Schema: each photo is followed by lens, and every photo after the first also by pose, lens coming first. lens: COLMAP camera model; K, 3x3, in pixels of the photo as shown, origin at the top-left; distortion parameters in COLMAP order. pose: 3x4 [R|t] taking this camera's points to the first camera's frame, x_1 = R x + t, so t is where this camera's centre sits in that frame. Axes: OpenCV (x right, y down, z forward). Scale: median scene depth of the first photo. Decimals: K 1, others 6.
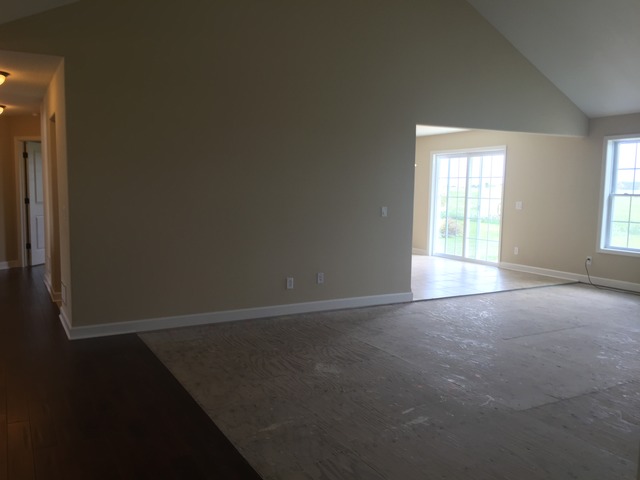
lens RADIAL K [[548.5, 0, 320.0], [0, 548.5, 239.1], [0, 0, 1]] dist [0.079293, -0.109990]
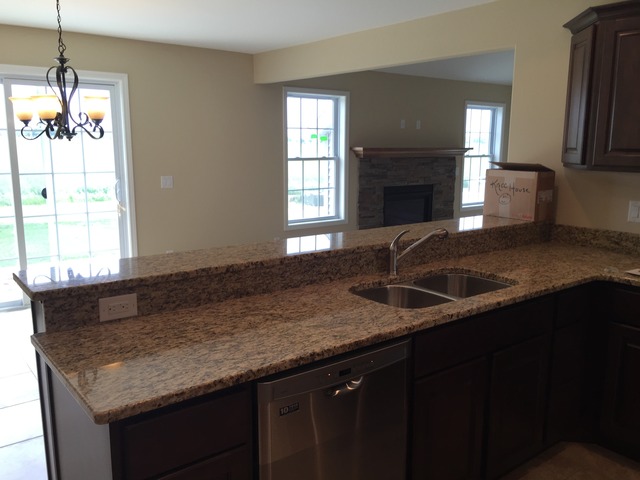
lens RADIAL K [[548.5, 0, 319.9], [0, 548.5, 236.7], [0, 0, 1]] dist [0.079293, -0.109990]
pose [[-0.136260, -0.190073, 0.972268, -0.303797], [0.079724, 0.976135, 0.202002, -0.129519], [-0.987460, 0.105038, -0.117855, 1.064610]]
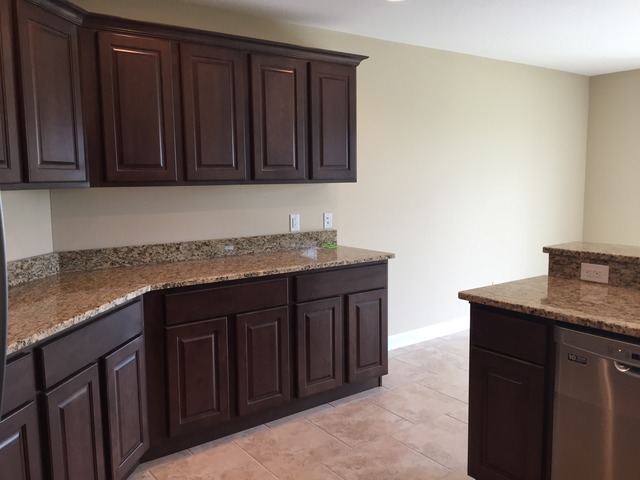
lens RADIAL K [[548.5, 0, 320.0], [0, 548.5, 241.6], [0, 0, 1]] dist [0.079293, -0.109990]
pose [[0.992881, -0.048408, 0.108827, -0.269702], [0.045606, 0.998564, 0.028094, -0.102724], [-0.110031, -0.022931, 0.993664, 0.889257]]
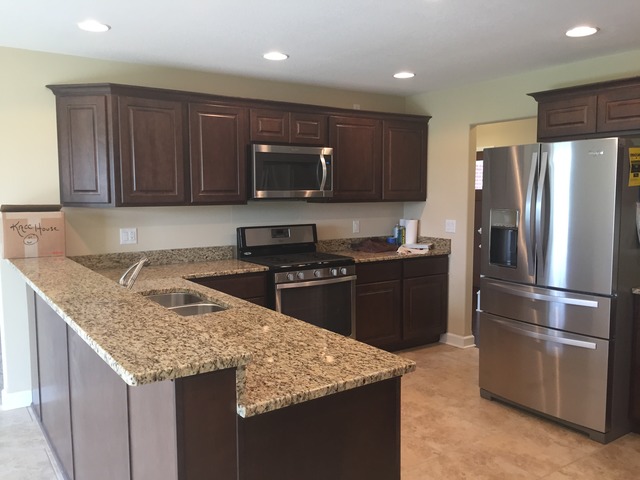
lens RADIAL K [[548.5, 0, 320.0], [0, 548.5, 238.3], [0, 0, 1]] dist [0.079293, -0.109990]
pose [[-0.996785, -0.011796, -0.079245, -0.147676], [-0.025884, 0.983475, 0.179187, -0.142893], [0.075821, 0.180662, -0.980618, 1.261782]]
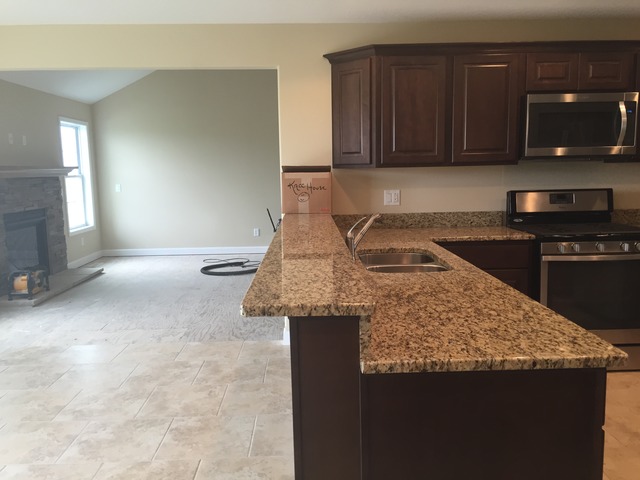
lens RADIAL K [[548.5, 0, 319.7], [0, 548.5, 239.6], [0, 0, 1]] dist [0.079293, -0.109990]
pose [[-0.876391, -0.067955, 0.476782, -0.189157], [0.043624, 0.974723, 0.219114, -0.130284], [-0.479621, 0.212829, -0.851274, 1.236301]]
